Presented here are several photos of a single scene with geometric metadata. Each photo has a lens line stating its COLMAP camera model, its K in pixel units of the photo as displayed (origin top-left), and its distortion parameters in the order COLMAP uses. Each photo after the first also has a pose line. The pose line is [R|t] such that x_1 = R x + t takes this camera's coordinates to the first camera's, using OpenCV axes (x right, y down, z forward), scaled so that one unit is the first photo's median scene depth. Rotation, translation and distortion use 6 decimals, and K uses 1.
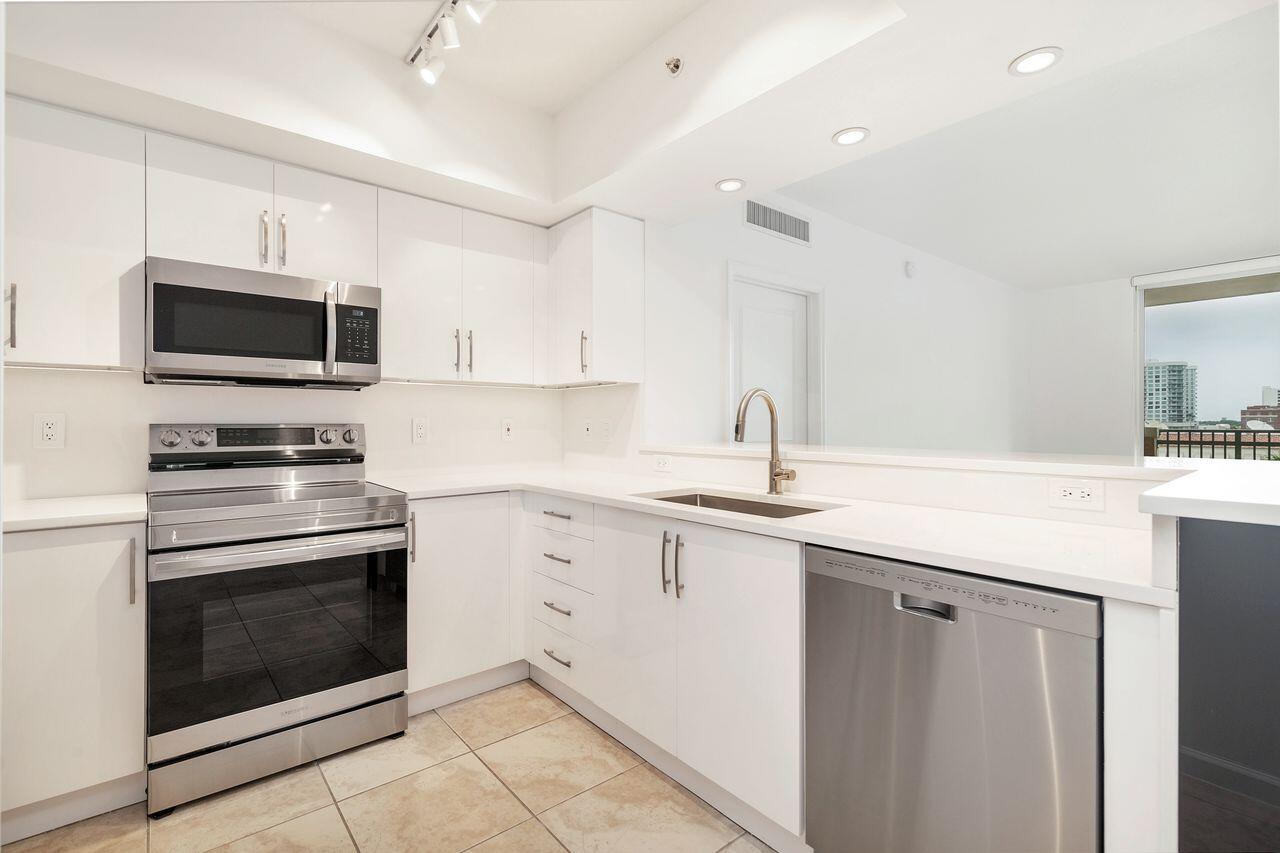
lens RADIAL K [[579.1, 0, 627.3], [0, 579.1, 421.7], [0, 0, 1]] dist [0.001333, -0.000106]
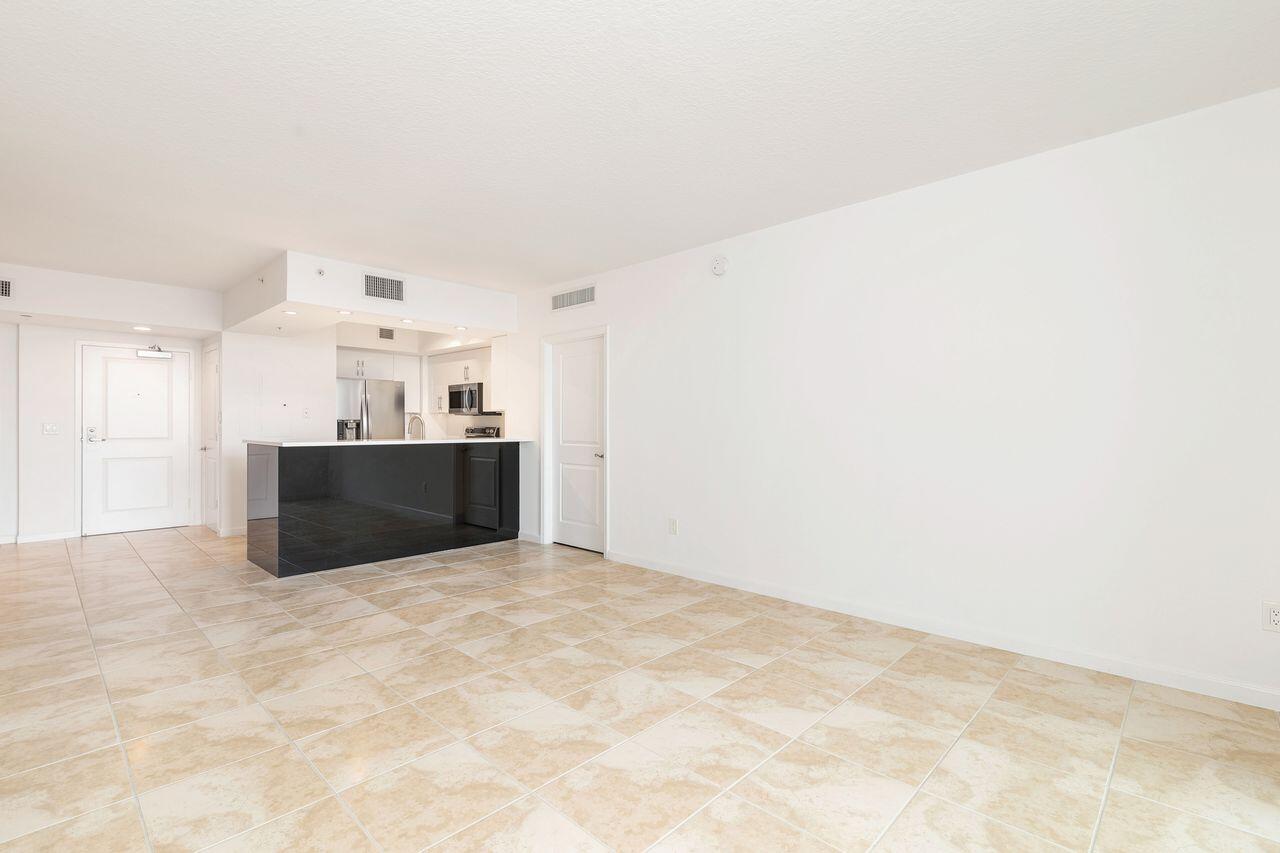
lens RADIAL K [[579.1, 0, 627.3], [0, 579.1, 421.7], [0, 0, 1]] dist [0.001333, -0.000106]
pose [[0.109692, -0.001481, -0.993964, 2.815796], [-0.000599, 0.999999, -0.001556, -0.024636], [0.993965, 0.000766, 0.109691, 1.519607]]
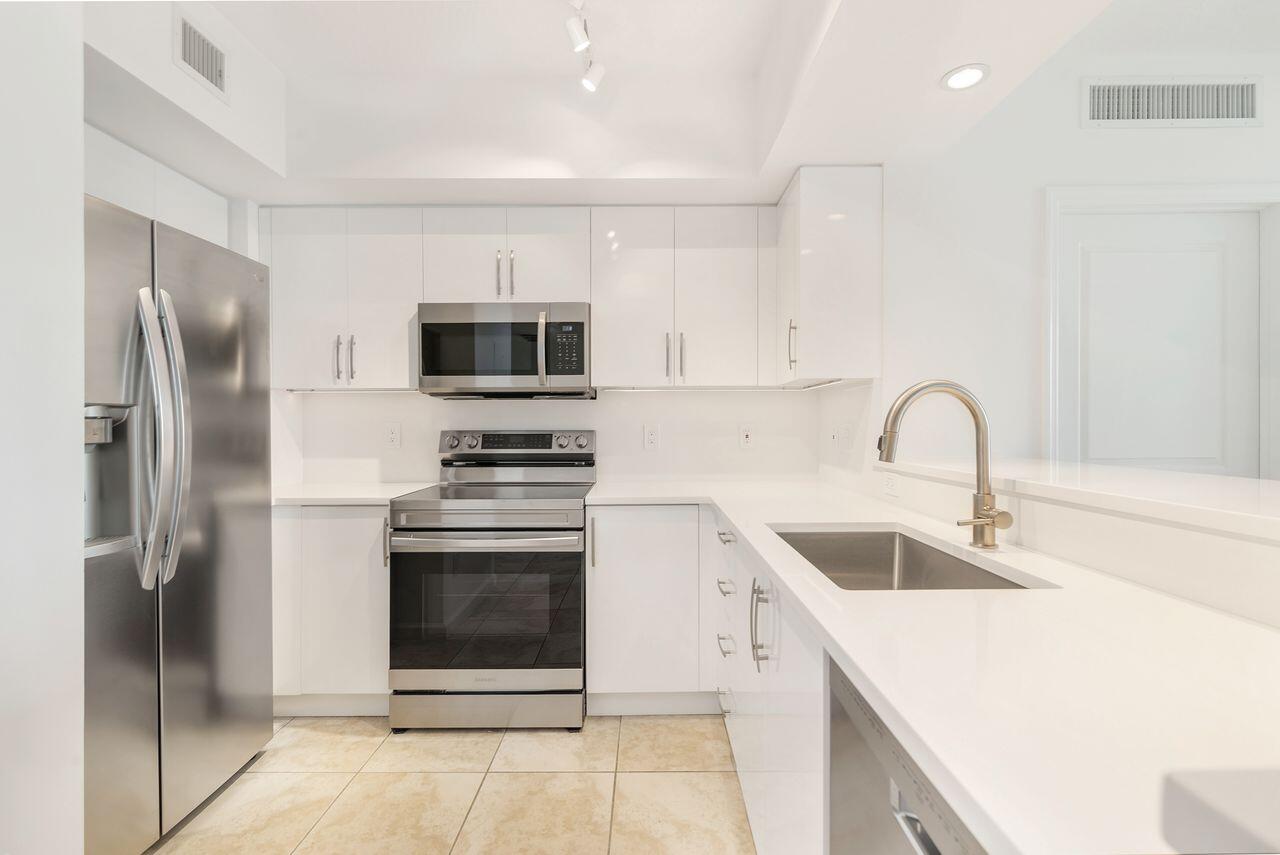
lens RADIAL K [[577.9, 0, 653.5], [0, 577.9, 429.3], [0, 0, 1]] dist [0.000149, -0.000024]
pose [[0.775517, 0.002655, -0.631321, 0.348110], [0.004053, 0.999950, 0.009185, -0.008673], [0.631314, -0.009682, 0.775467, 0.270817]]
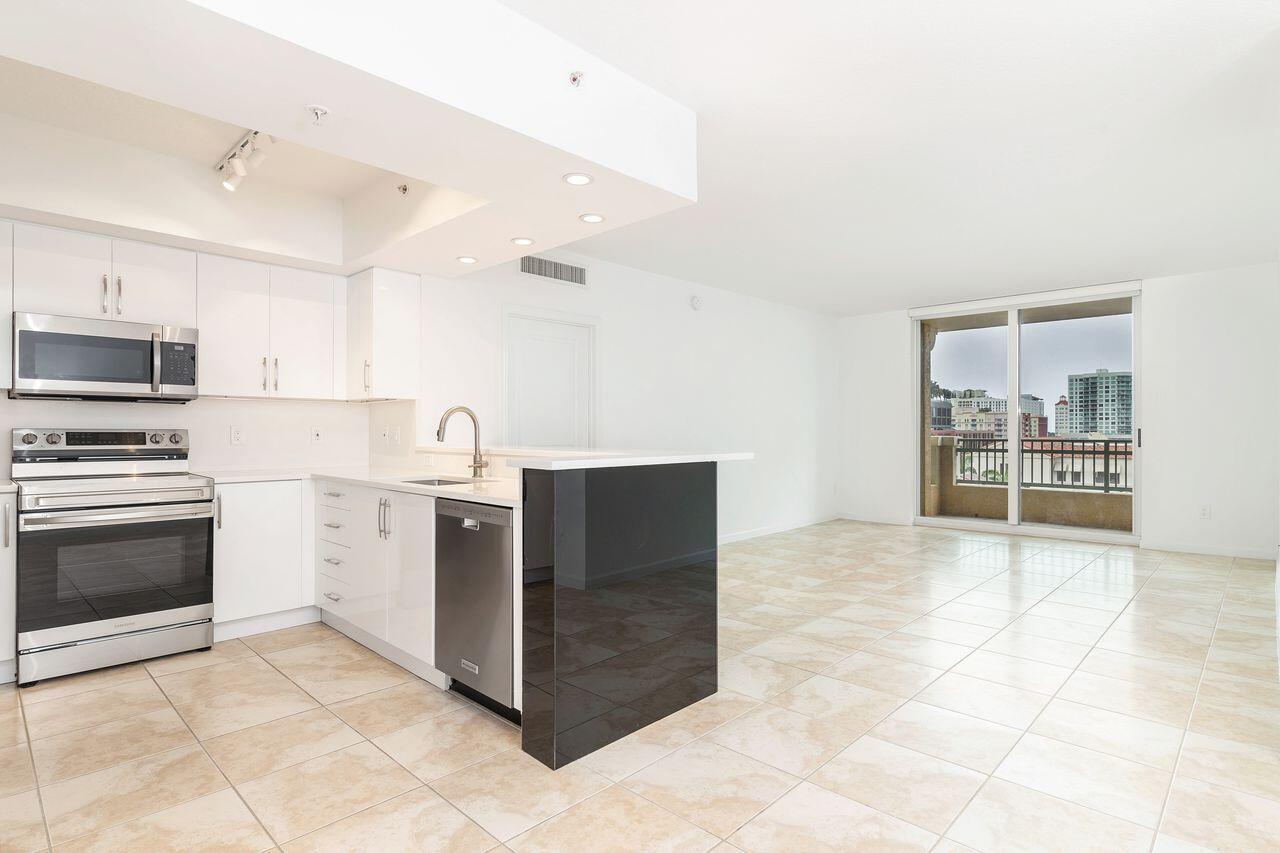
lens RADIAL K [[652.9, 0, 640.3], [0, 652.9, 432.0], [0, 0, 1]] dist [-0.001019, 0.000461]
pose [[0.993542, 0.003035, 0.113428, 0.448086], [-0.003126, 0.999995, 0.000630, 0.006093], [-0.113426, -0.000981, 0.993546, -0.661289]]
